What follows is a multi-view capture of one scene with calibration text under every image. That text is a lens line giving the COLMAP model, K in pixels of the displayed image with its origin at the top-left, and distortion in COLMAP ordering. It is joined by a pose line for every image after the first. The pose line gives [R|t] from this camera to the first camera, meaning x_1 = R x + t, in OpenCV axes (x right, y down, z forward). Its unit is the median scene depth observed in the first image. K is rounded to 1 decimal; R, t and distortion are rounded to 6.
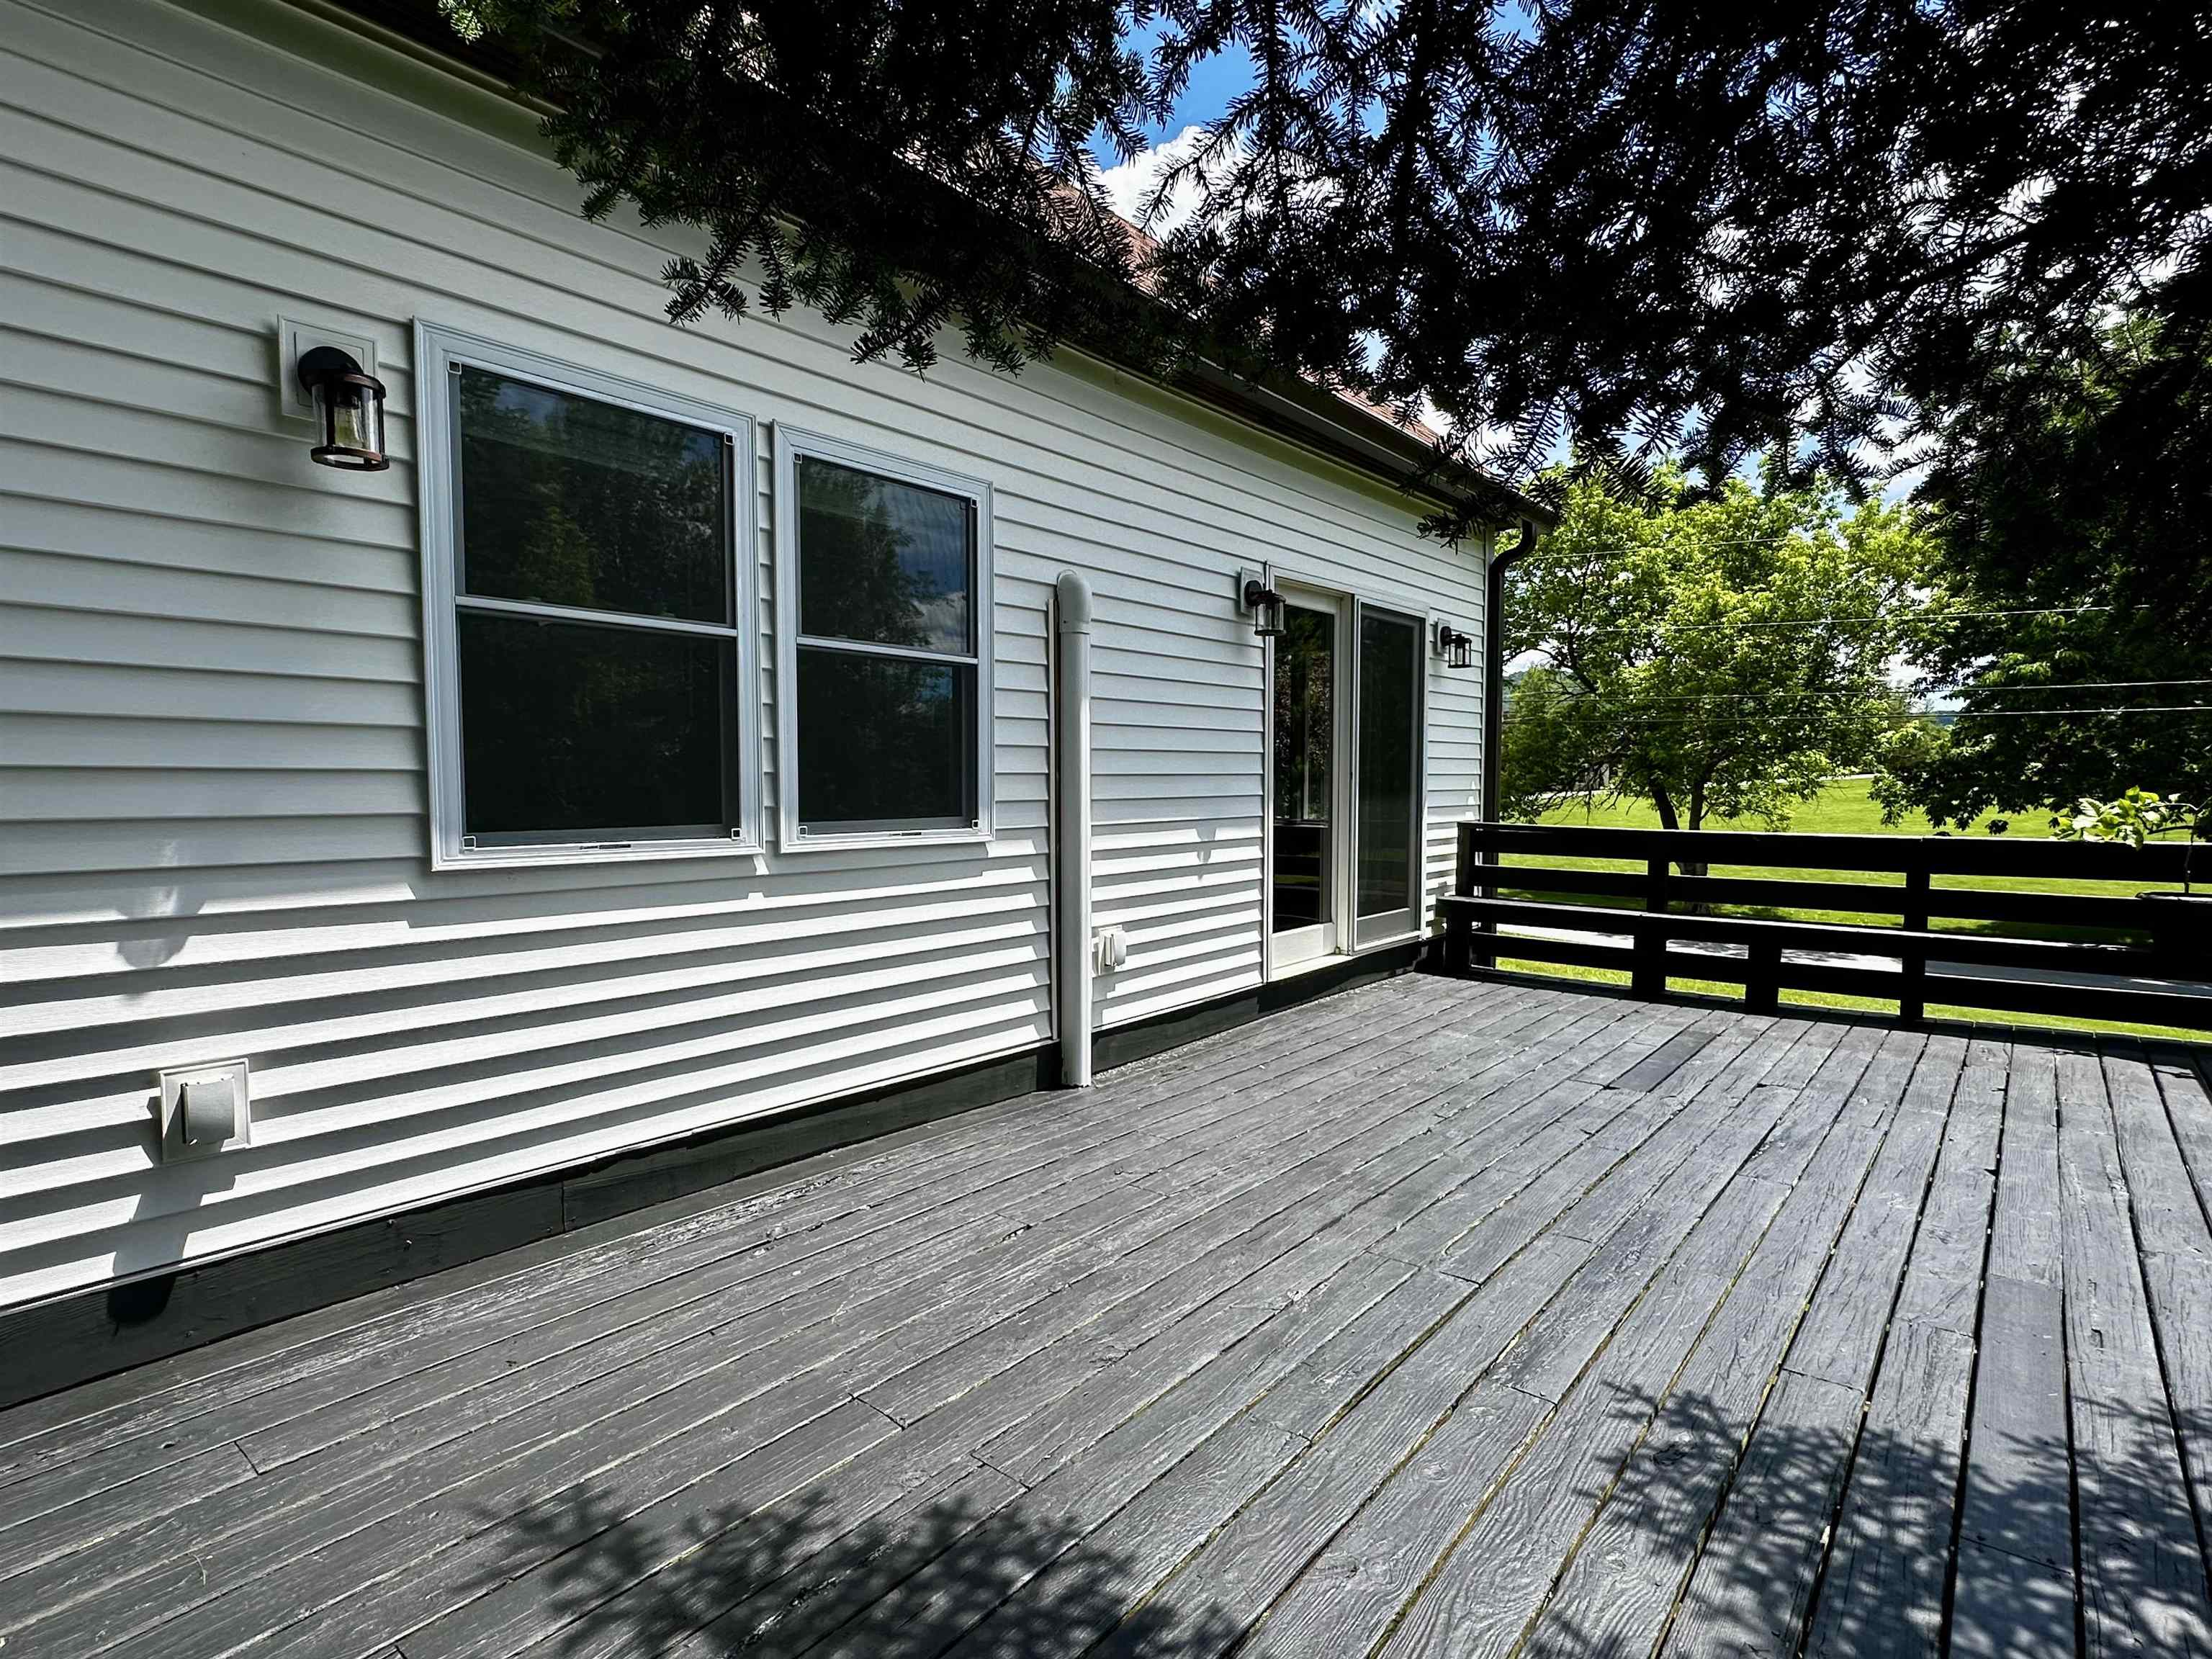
lens RADIAL K [[1148.3, 0, 1106.0], [0, 1148.3, 829.5], [0, 0, 1]] dist [-0.002417, 0.000043]
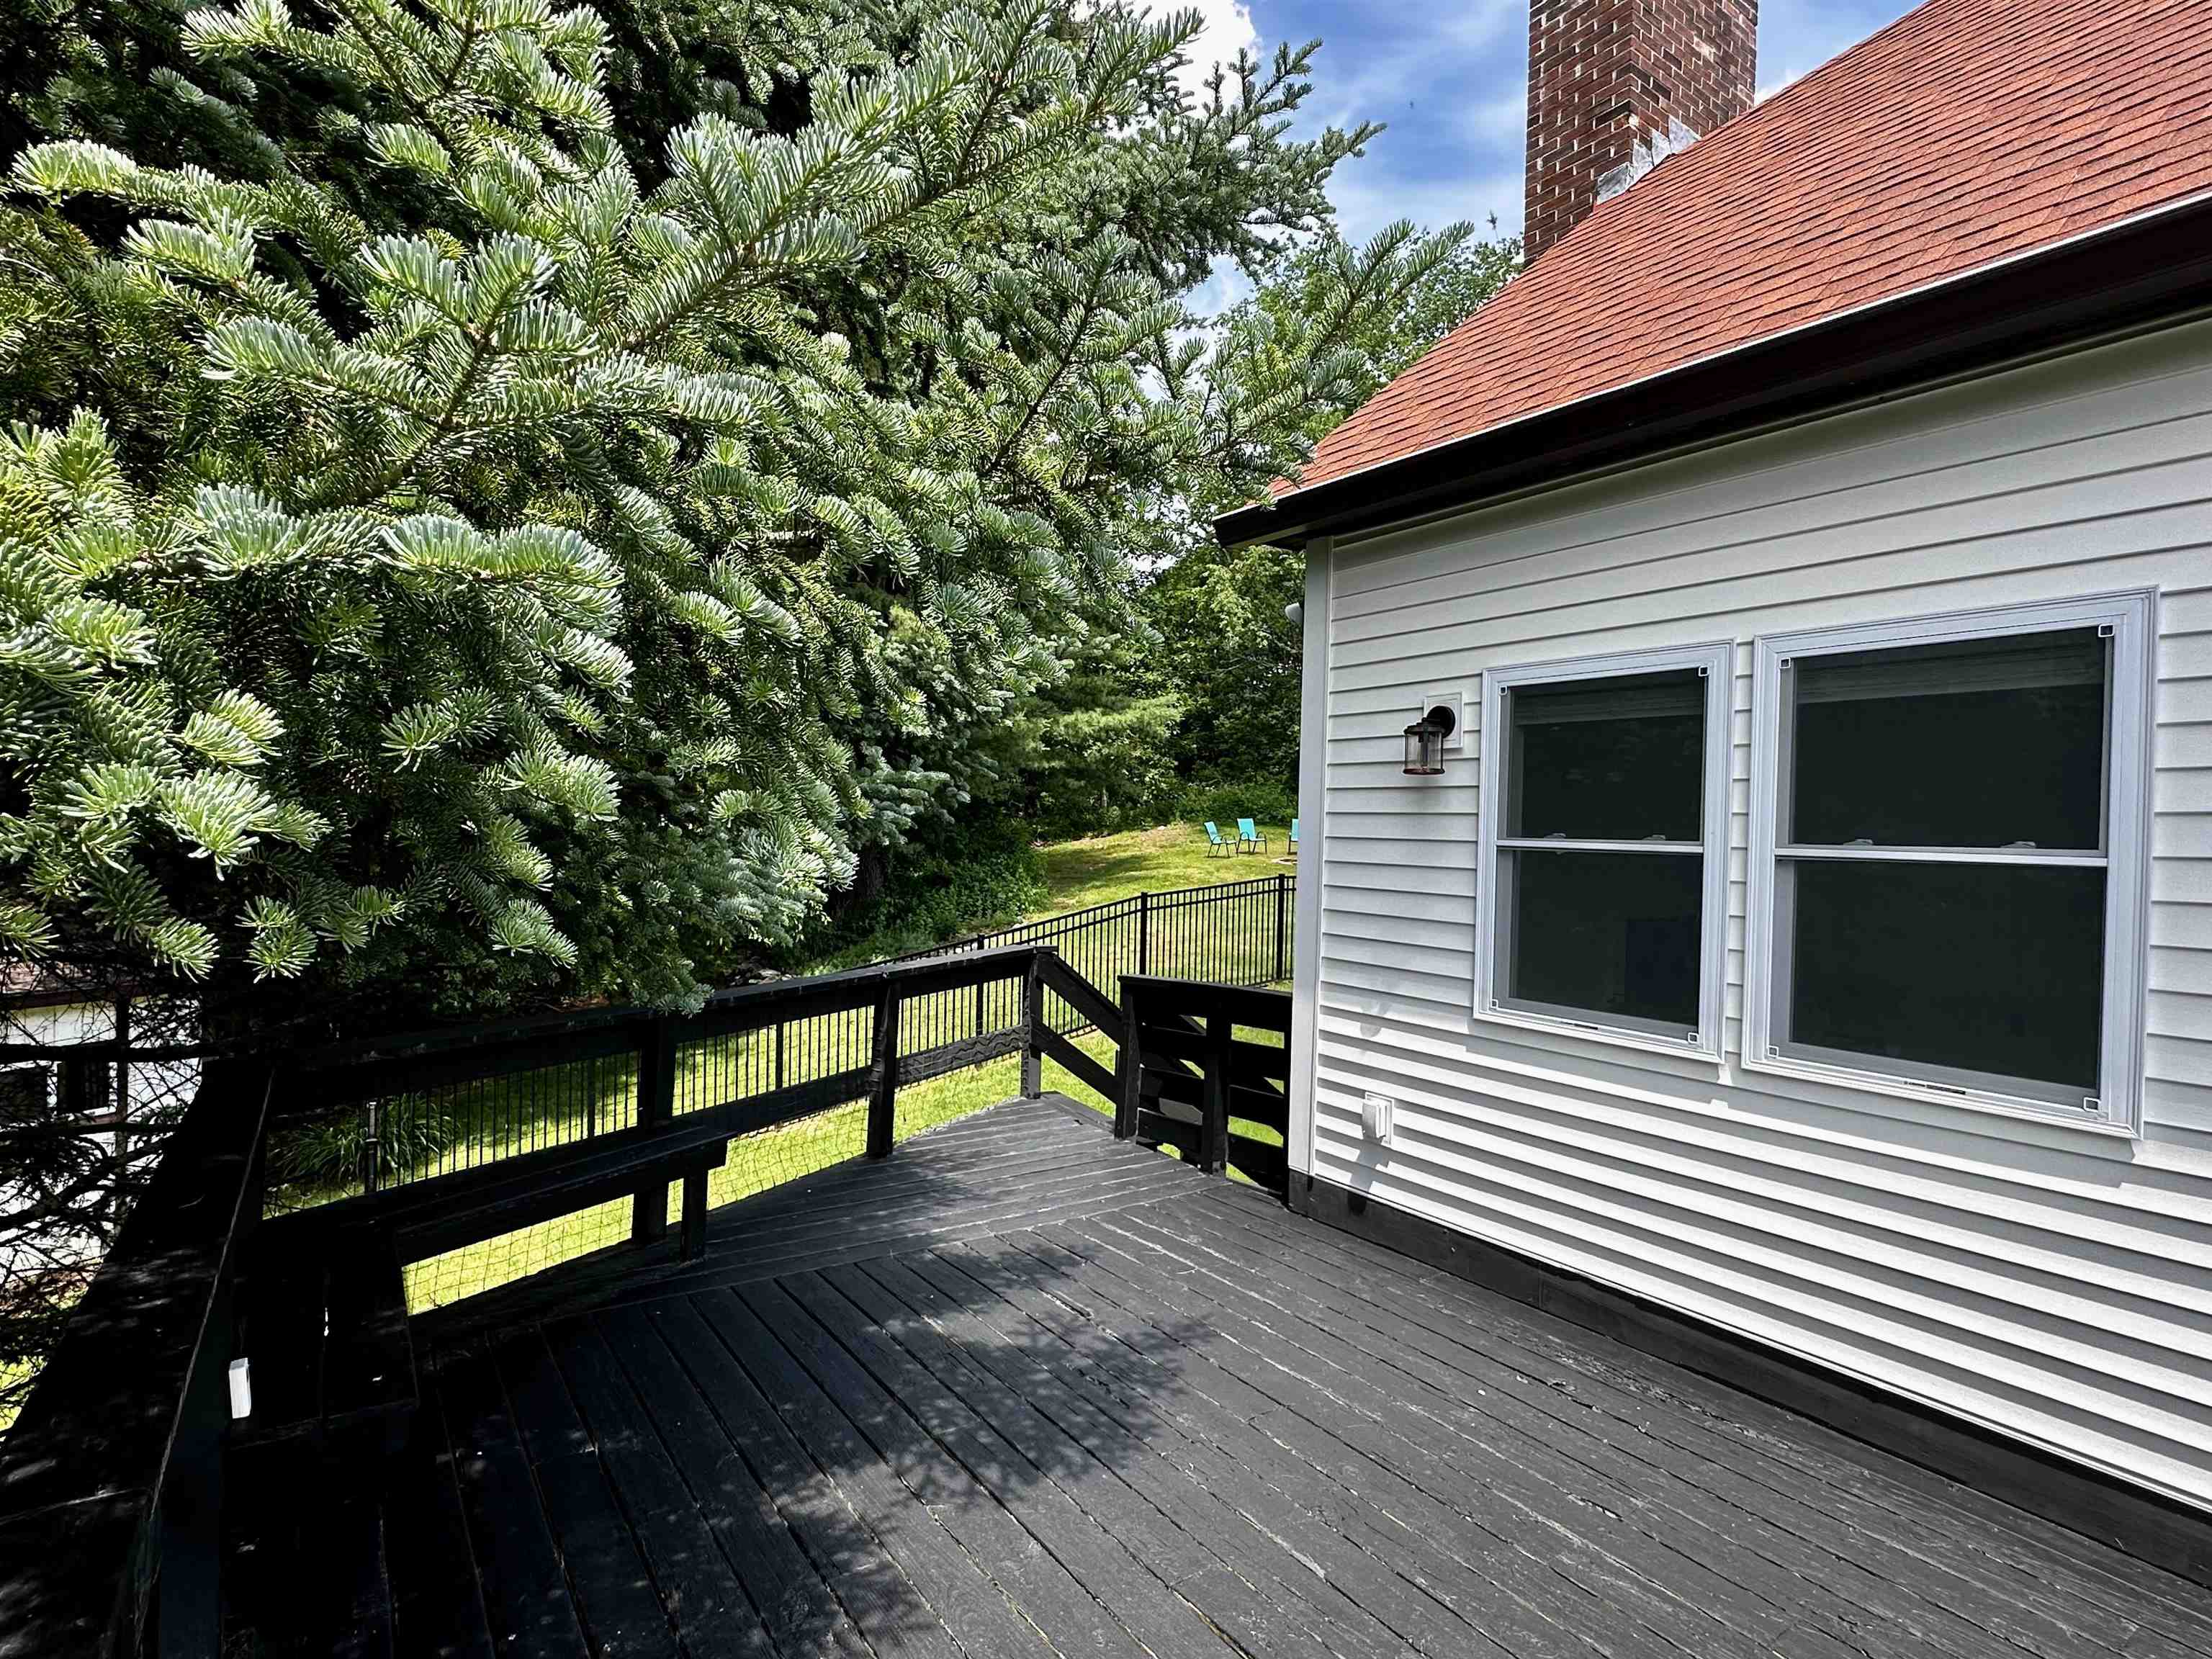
lens RADIAL K [[1148.3, 0, 1106.0], [0, 1148.3, 829.5], [0, 0, 1]] dist [-0.002417, 0.000043]
pose [[-0.282489, -0.007905, -0.959238, 0.986992], [-0.065773, 0.997772, 0.011148, -0.191534], [0.957013, 0.066241, -0.282380, 0.895231]]
